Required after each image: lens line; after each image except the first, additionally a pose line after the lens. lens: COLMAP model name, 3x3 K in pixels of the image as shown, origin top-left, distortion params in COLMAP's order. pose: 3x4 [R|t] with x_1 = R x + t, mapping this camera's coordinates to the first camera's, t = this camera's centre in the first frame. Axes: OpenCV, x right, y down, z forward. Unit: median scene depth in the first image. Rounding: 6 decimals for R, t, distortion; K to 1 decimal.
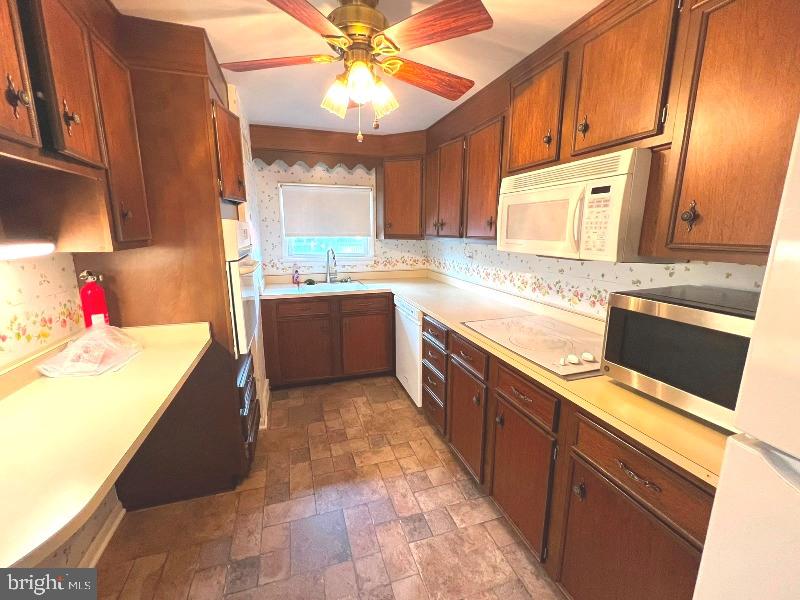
lens RADIAL K [[340.4, 0, 400.1], [0, 340.4, 298.8], [0, 0, 1]] dist [-0.003322, -0.000155]
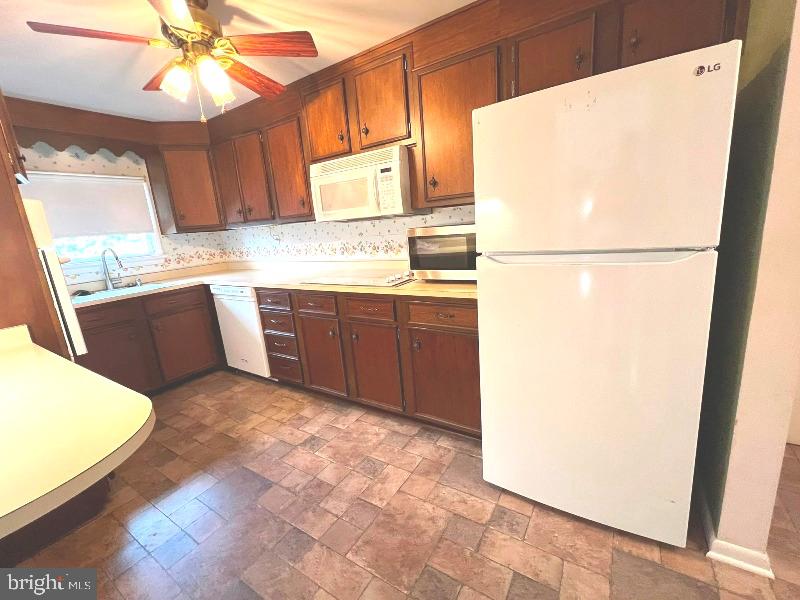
lens RADIAL K [[337.9, 0, 399.5], [0, 337.9, 299.4], [0, 0, 1]] dist [-0.000076, 0.000186]
pose [[0.768540, -0.203069, 0.606720, -0.312579], [0.207526, 0.976144, 0.063840, 0.129796], [-0.605210, 0.076847, 0.792348, -0.182417]]
